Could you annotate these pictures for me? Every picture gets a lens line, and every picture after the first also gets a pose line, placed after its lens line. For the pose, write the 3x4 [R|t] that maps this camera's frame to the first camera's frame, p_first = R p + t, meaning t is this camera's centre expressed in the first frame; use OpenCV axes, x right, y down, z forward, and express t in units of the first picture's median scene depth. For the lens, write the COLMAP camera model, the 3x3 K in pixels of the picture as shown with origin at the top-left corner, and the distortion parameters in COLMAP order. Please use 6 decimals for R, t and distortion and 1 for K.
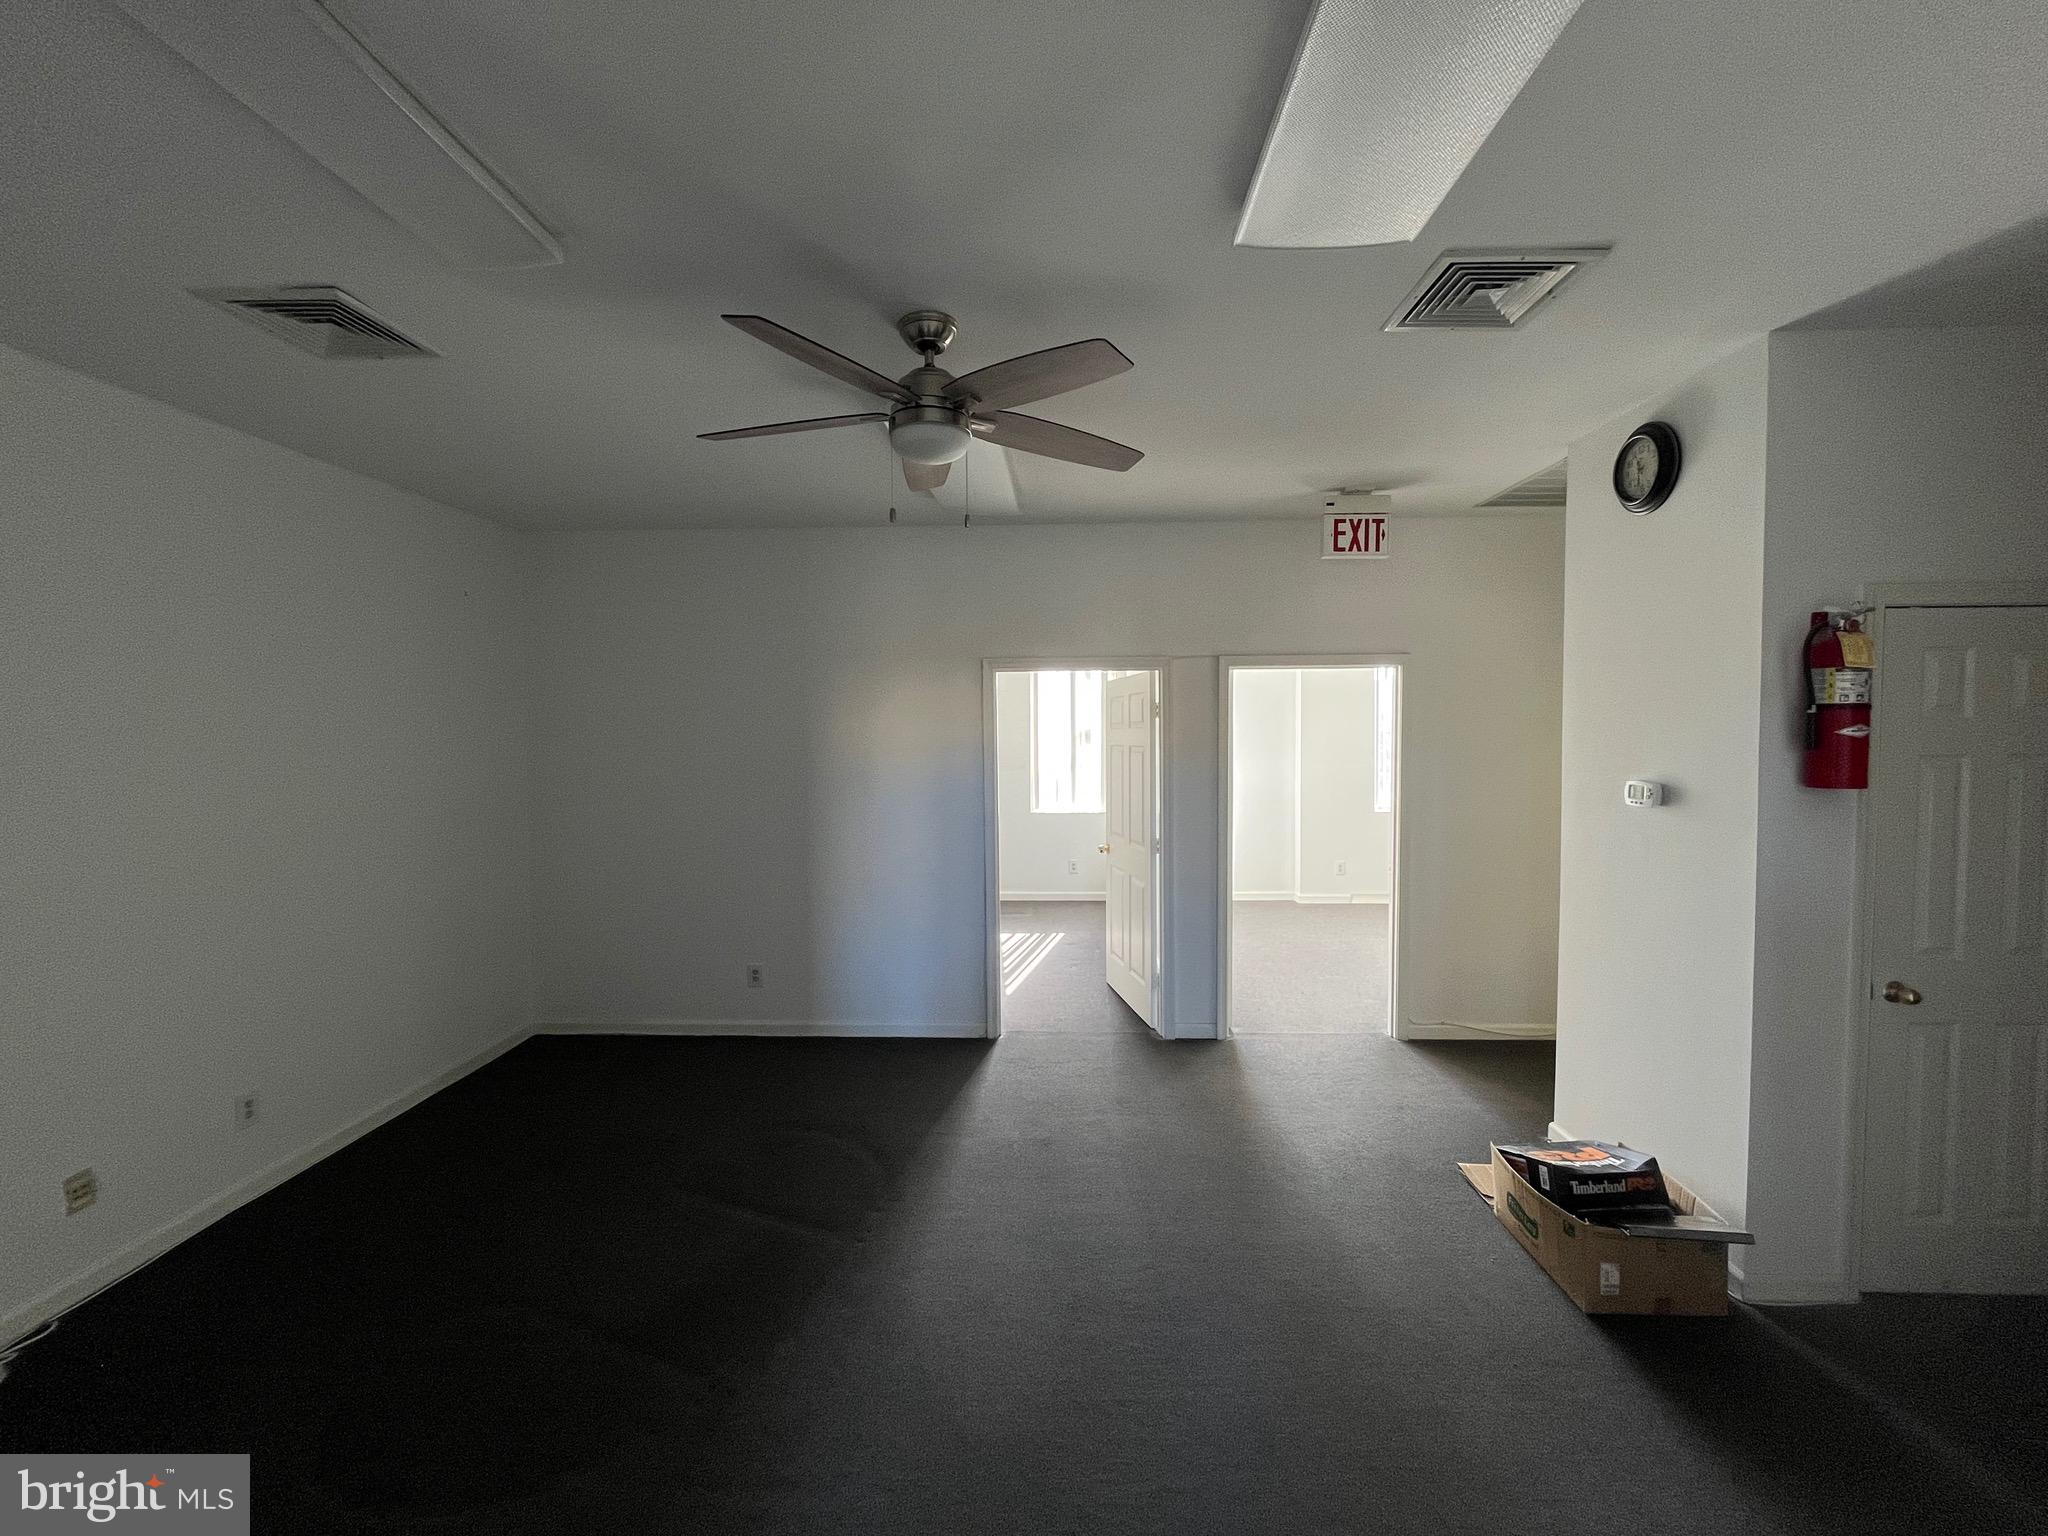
lens RADIAL K [[833.8, 0, 1024.0], [0, 833.8, 768.0], [0, 0, 1]] dist [0.022204, -0.015324]
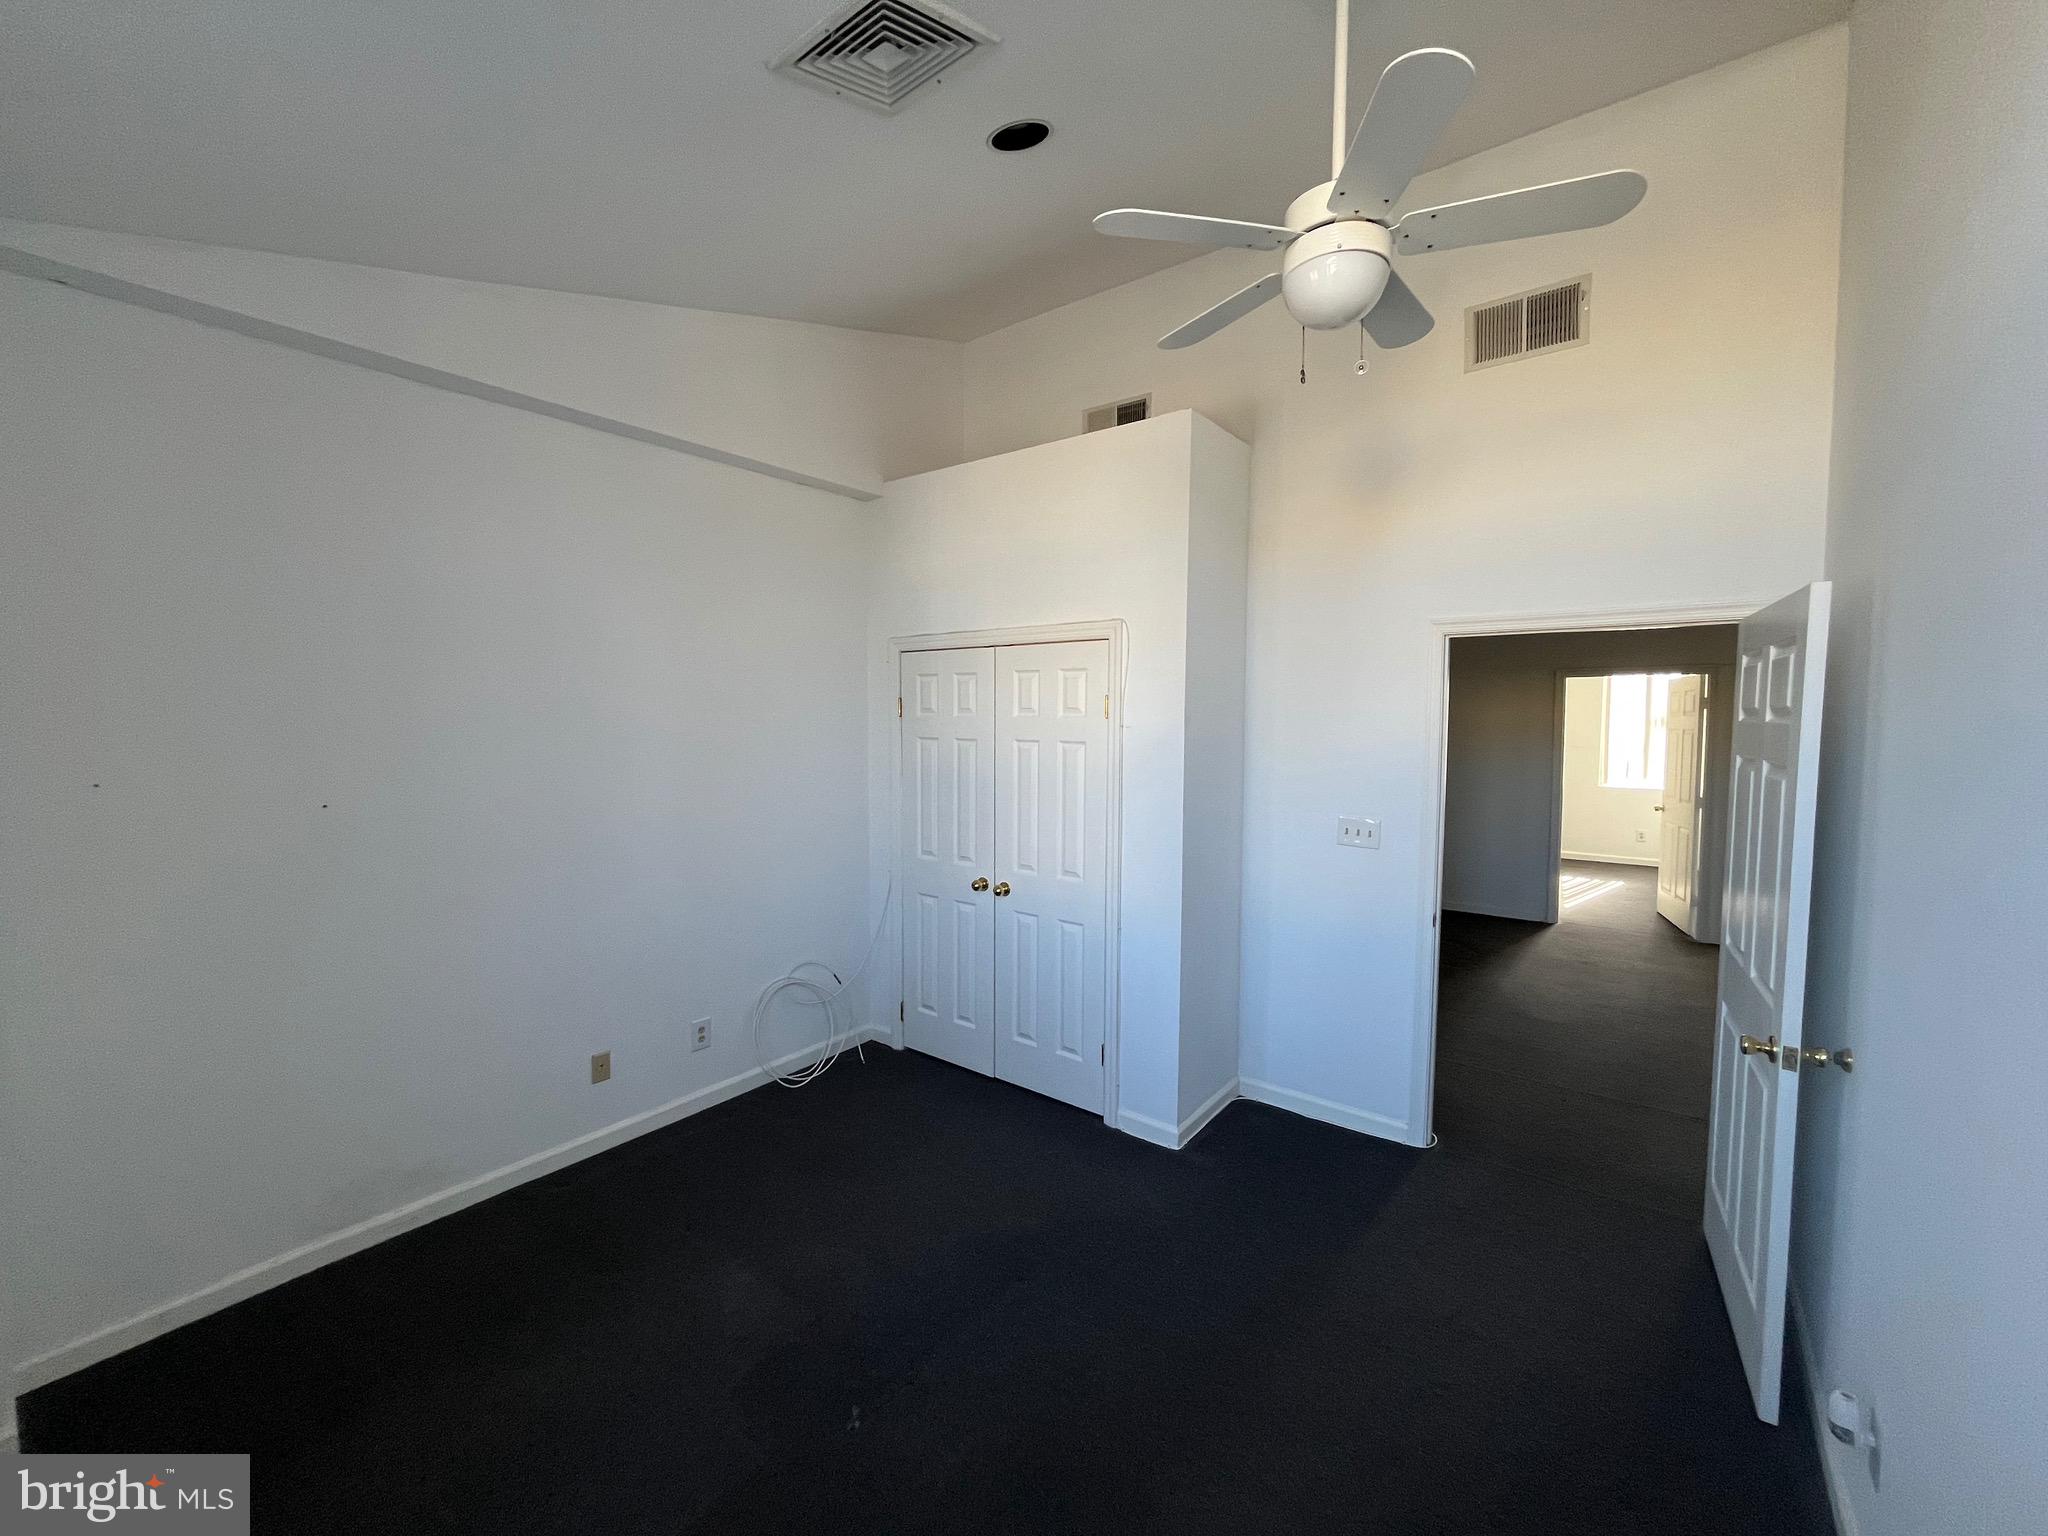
lens RADIAL K [[833.8, 0, 1024.0], [0, 833.8, 768.0], [0, 0, 1]] dist [0.022204, -0.015324]
pose [[0.814616, 0.055785, -0.577312, 0.047677], [-0.056697, 0.998256, 0.016459, 0.079912], [0.577224, 0.019324, 0.816357, -0.802551]]
